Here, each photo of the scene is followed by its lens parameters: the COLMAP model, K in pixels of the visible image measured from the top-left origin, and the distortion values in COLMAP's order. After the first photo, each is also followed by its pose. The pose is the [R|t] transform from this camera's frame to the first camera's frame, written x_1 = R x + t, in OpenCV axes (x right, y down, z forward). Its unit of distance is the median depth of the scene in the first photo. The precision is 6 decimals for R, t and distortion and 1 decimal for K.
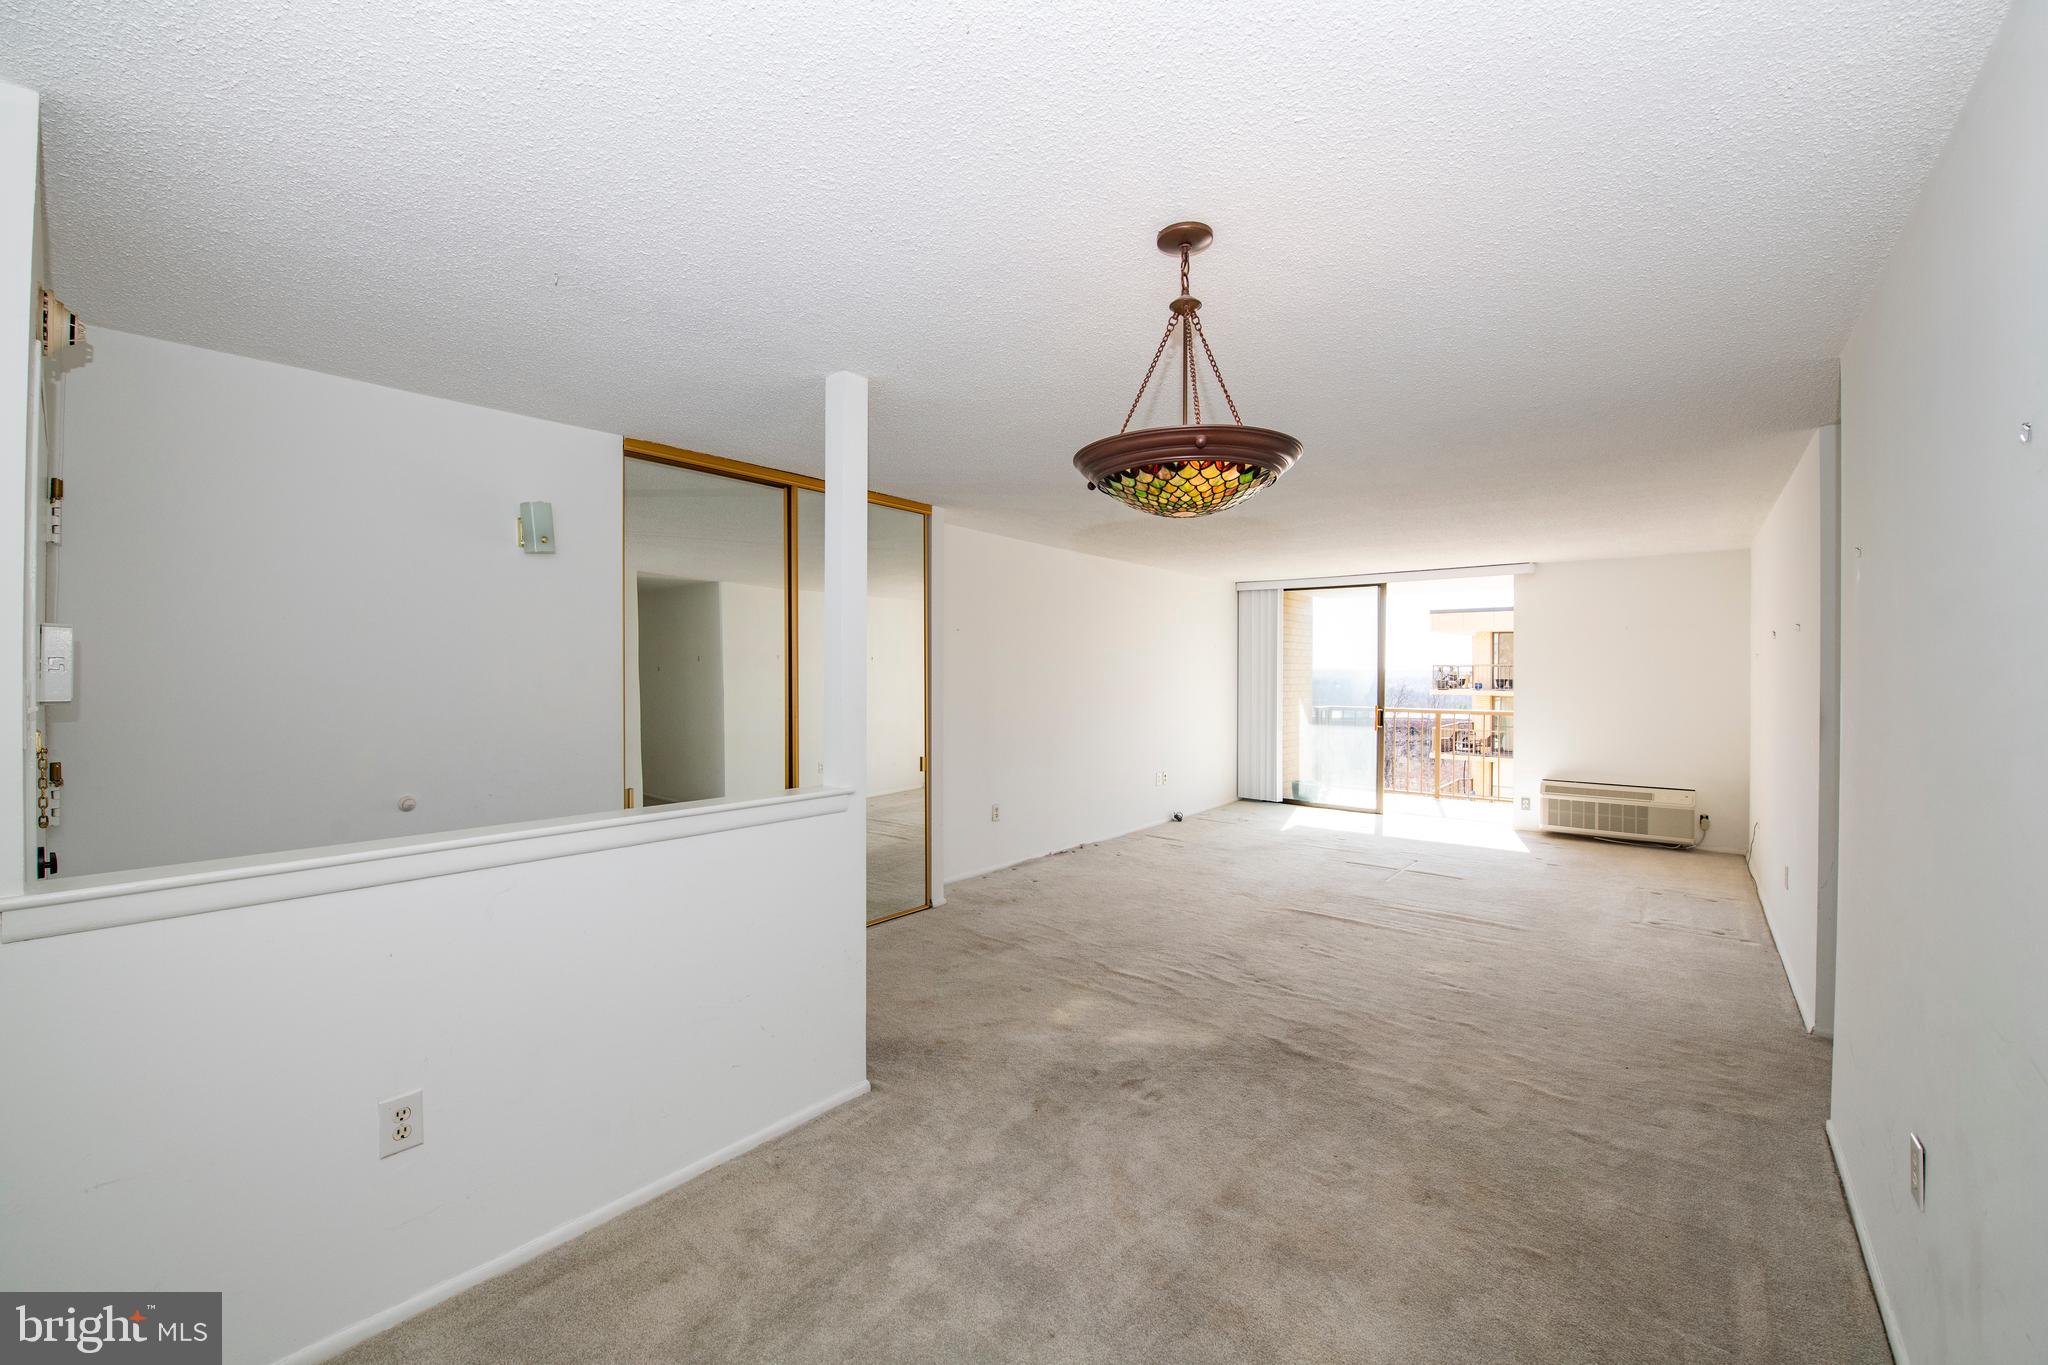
lens RADIAL K [[812.3, 0, 1024.0], [0, 812.3, 682.5], [0, 0, 1]] dist [-0.021520, -0.000165]
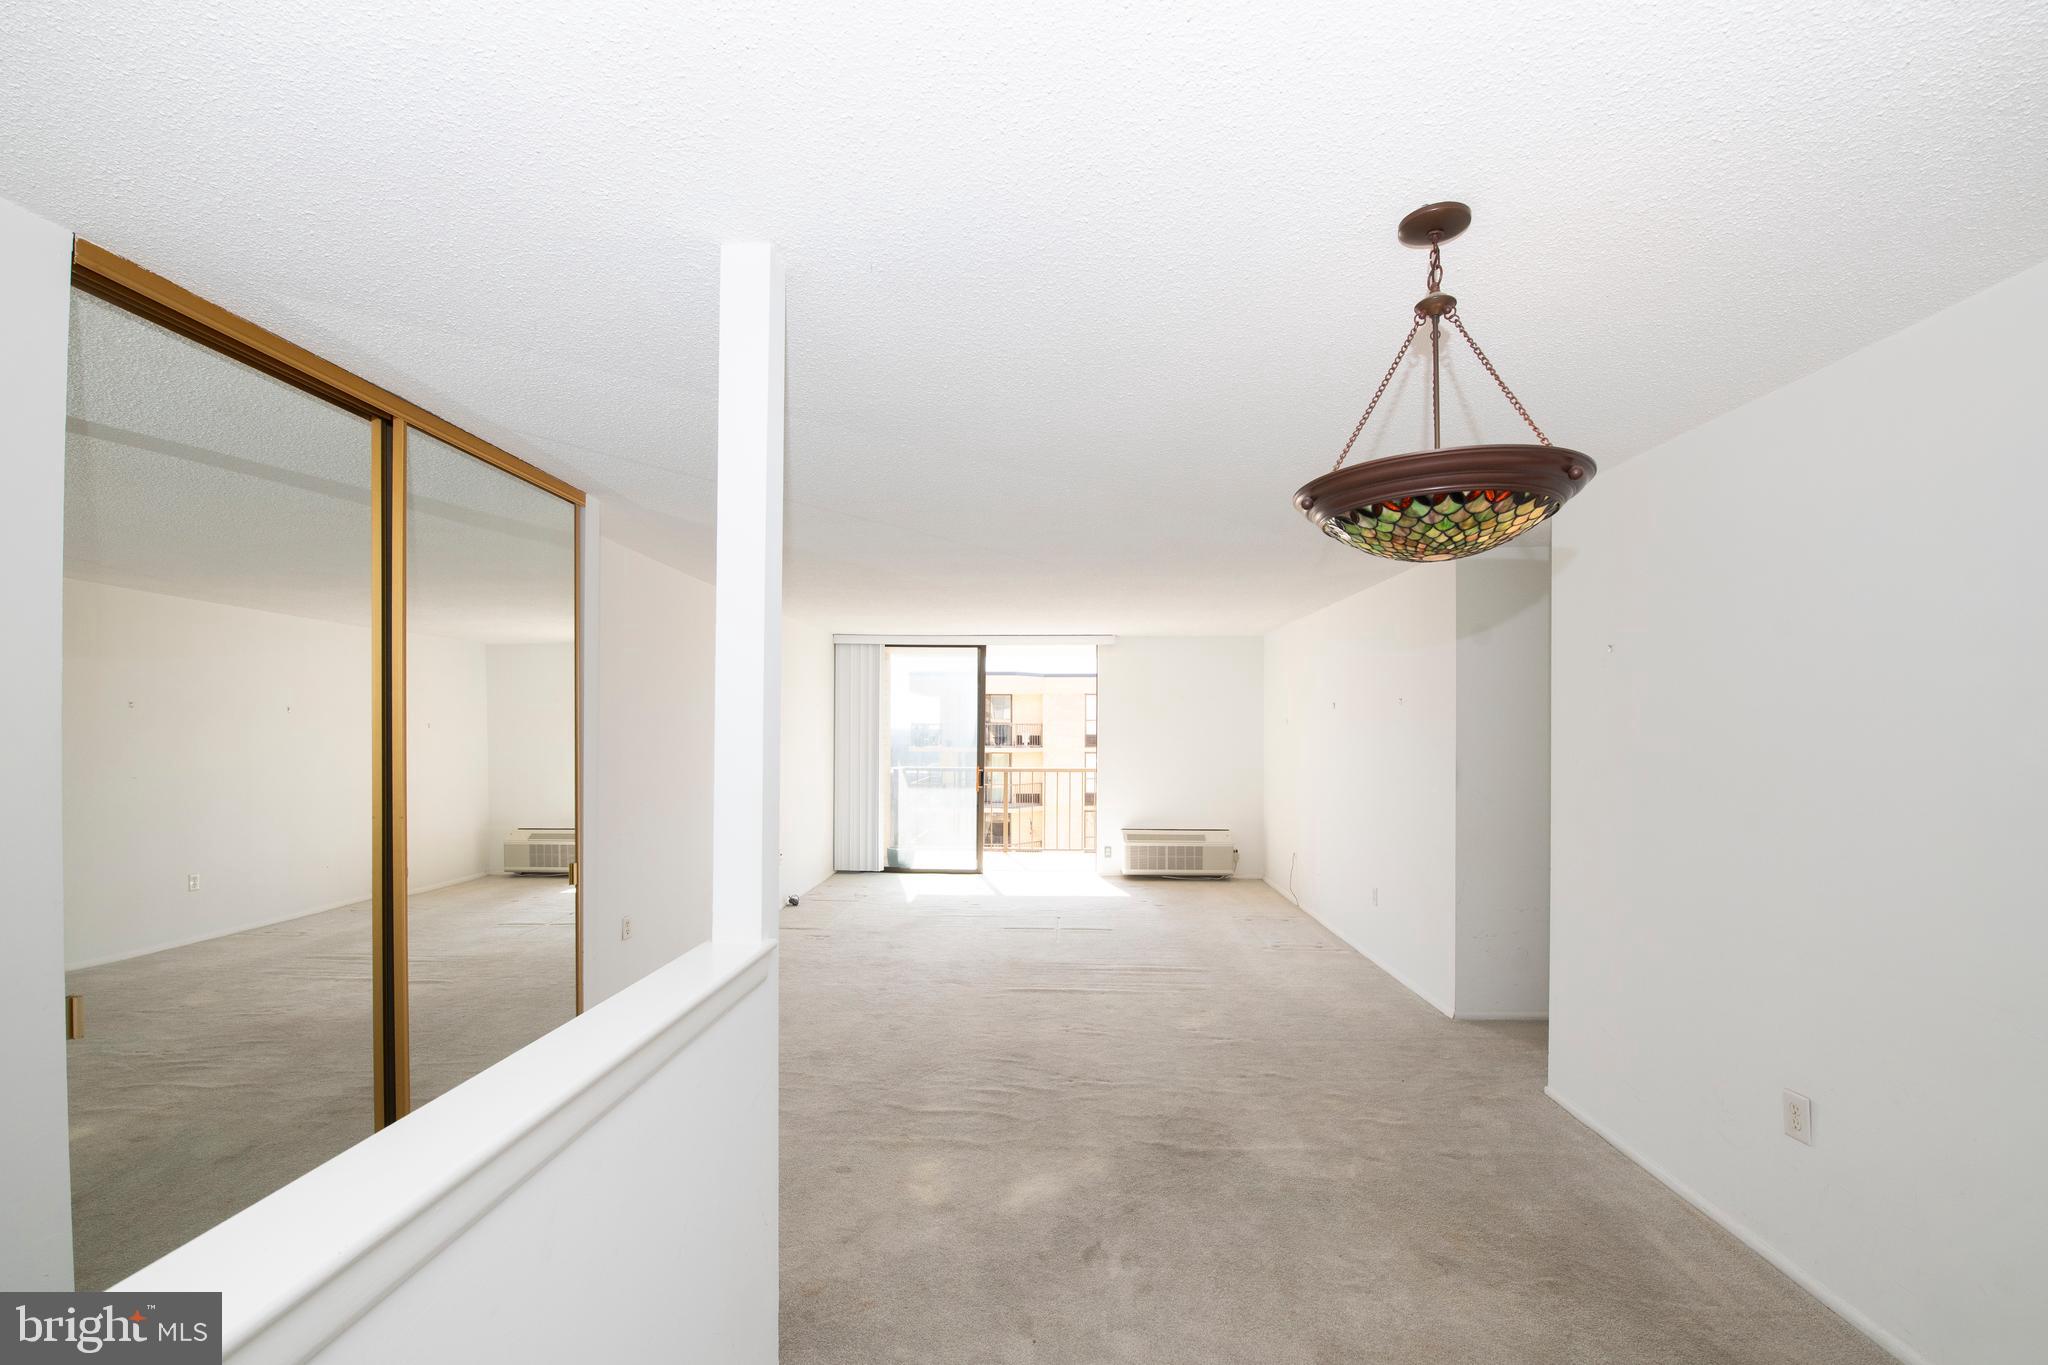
lens RADIAL K [[840.4, 0, 1030.6], [0, 840.4, 725.1], [0, 0, 1]] dist [-0.016815, -0.000039]
pose [[0.795143, 0.004341, 0.606407, -0.259151], [0.005938, 0.999871, -0.014944, -0.011531], [-0.606393, 0.015483, 0.795014, 0.225670]]
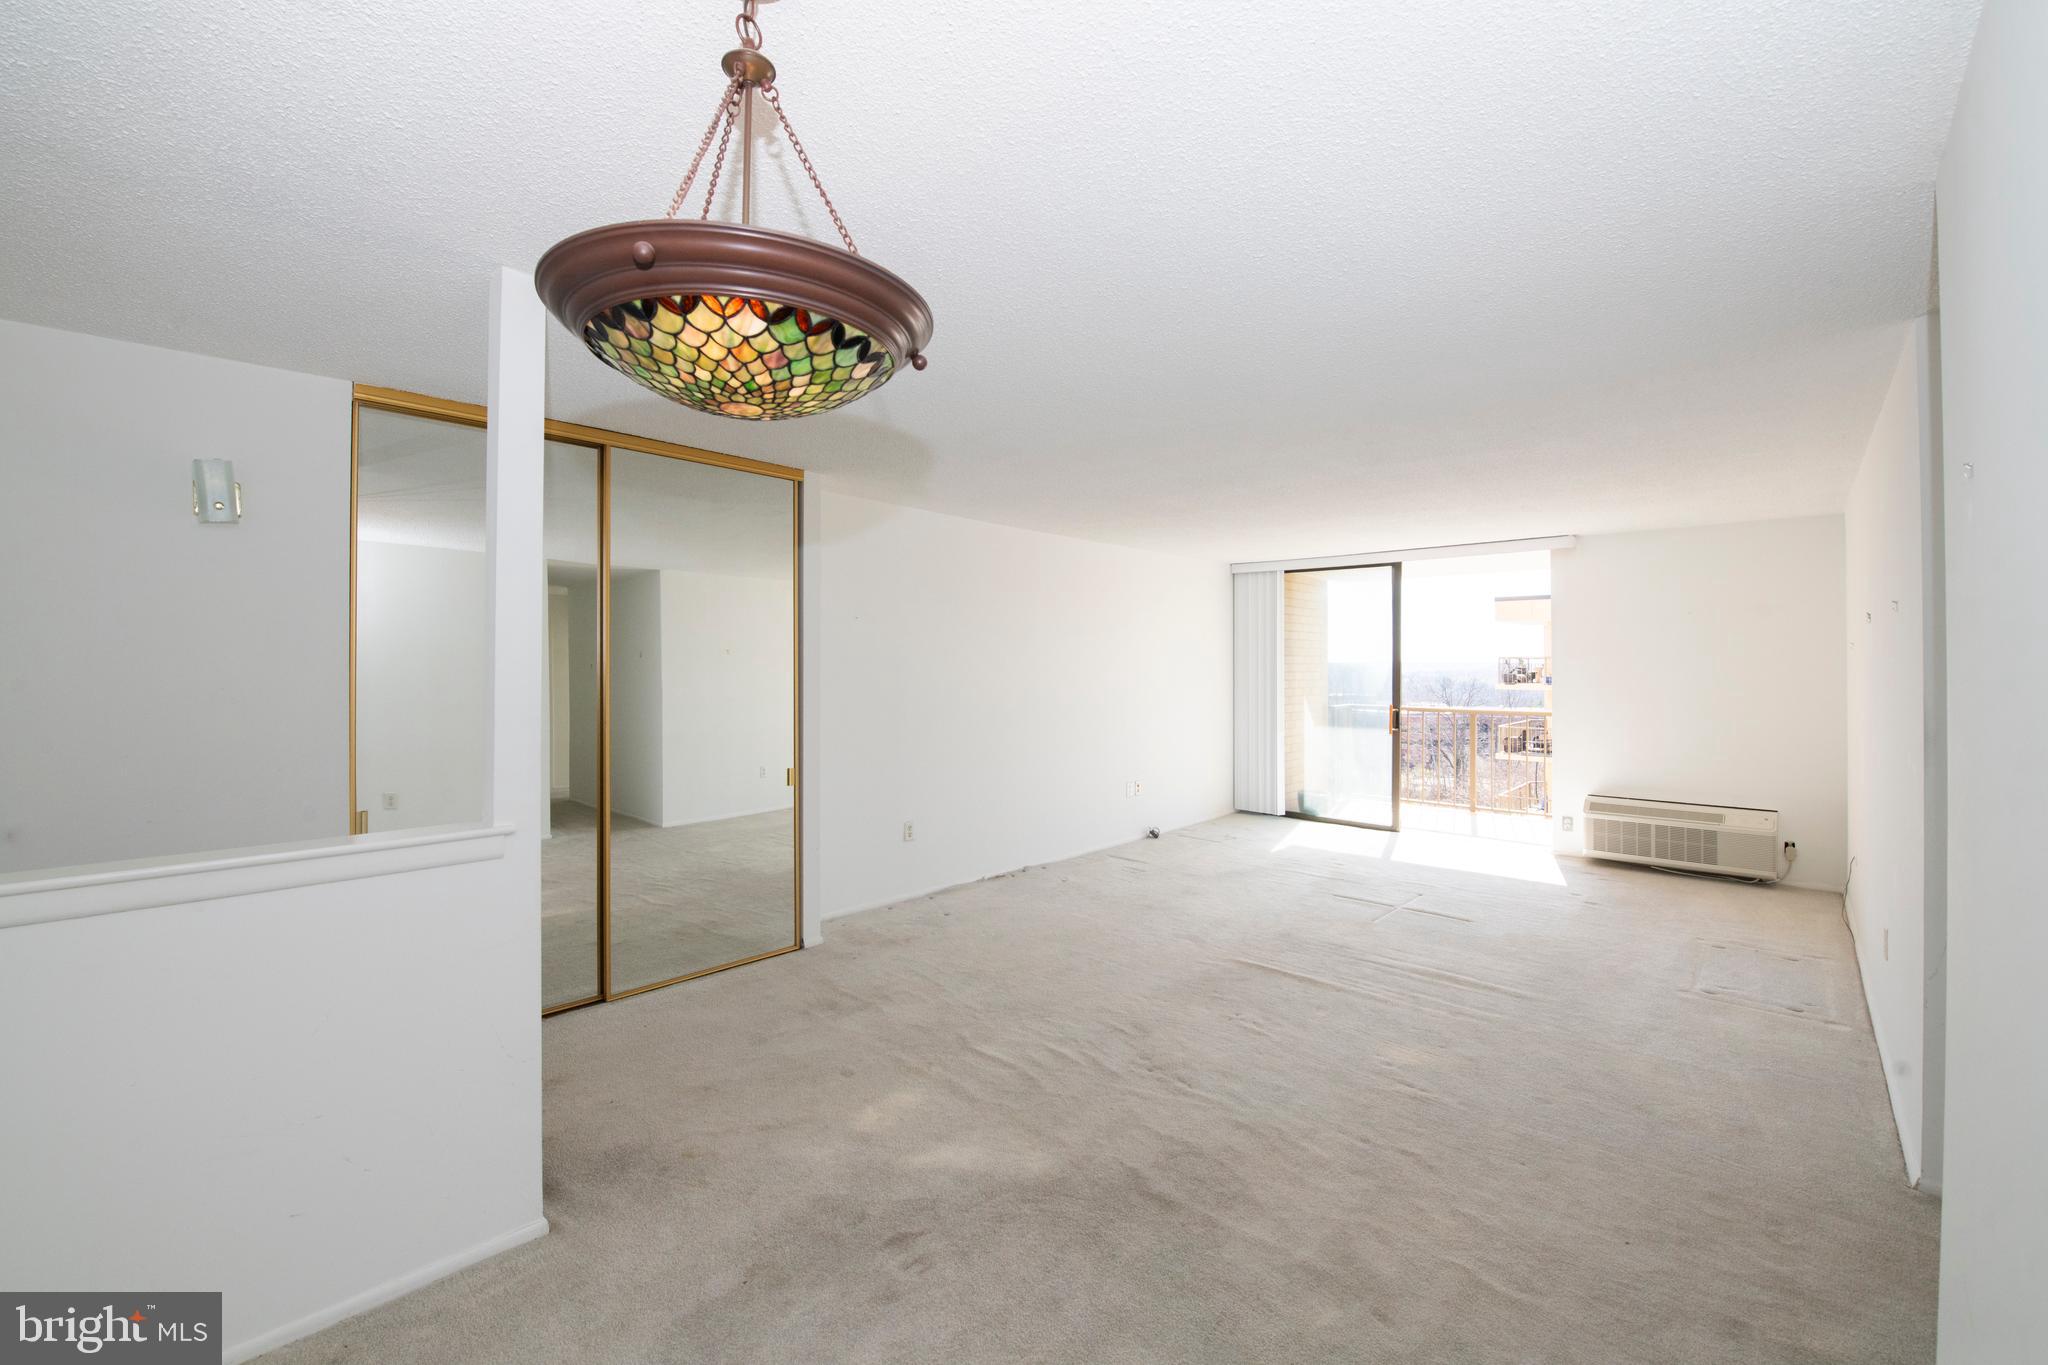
lens RADIAL K [[837.8, 0, 1017.8], [0, 837.8, 662.7], [0, 0, 1]] dist [-0.020716, -0.000365]
pose [[0.997785, -0.001500, -0.066500, 0.176506], [0.000435, 0.999871, -0.016029, -0.004056], [0.066515, 0.015965, 0.997658, 0.159916]]
